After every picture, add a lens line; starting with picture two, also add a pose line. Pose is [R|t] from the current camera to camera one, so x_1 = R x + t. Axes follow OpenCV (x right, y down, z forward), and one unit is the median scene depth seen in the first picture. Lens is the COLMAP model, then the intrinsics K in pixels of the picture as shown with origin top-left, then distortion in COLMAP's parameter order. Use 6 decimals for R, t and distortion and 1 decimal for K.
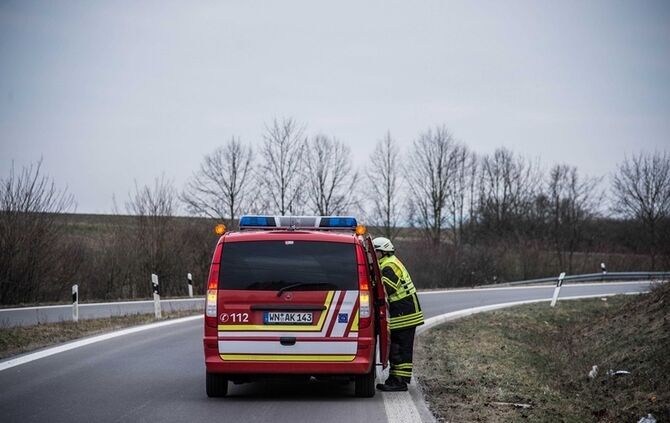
lens RADIAL K [[2317.2, 0, 334.9], [0, 2317.2, 212.2], [0, 0, 1]] dist [1.461123, 0.000000]
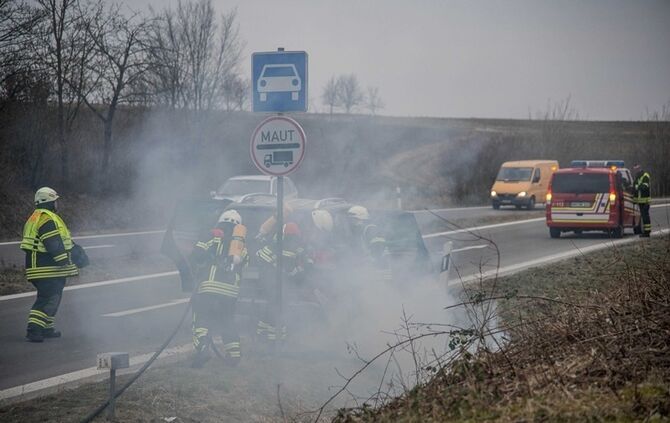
lens RADIAL K [[2317.2, 0, 333.7], [0, 2317.2, 214.2], [0, 0, 1]] dist [1.461123, 0.000000]
pose [[0.967681, -0.000170, -0.252179, 0.349978], [0.011109, 0.999058, 0.041952, -0.050370], [0.251934, -0.043398, 0.966771, -1.435529]]
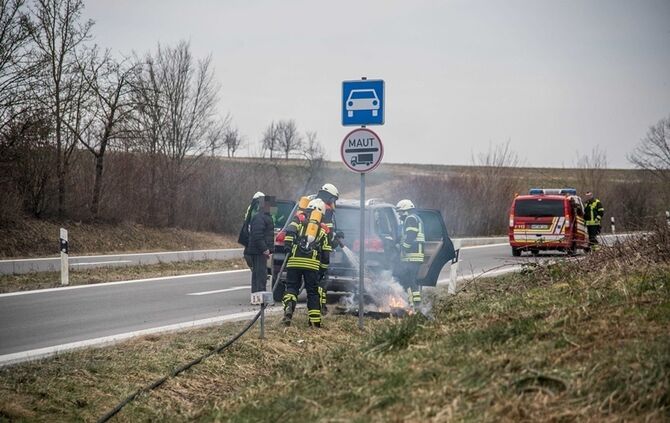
lens RADIAL K [[2317.2, 0, 336.3], [0, 2317.2, 210.3], [0, 0, 1]] dist [1.461123, 0.000000]
pose [[0.975748, -0.002654, -0.218882, 0.353778], [0.007194, 0.999775, 0.019945, -0.031416], [0.218780, -0.021036, 0.975548, -1.763964]]
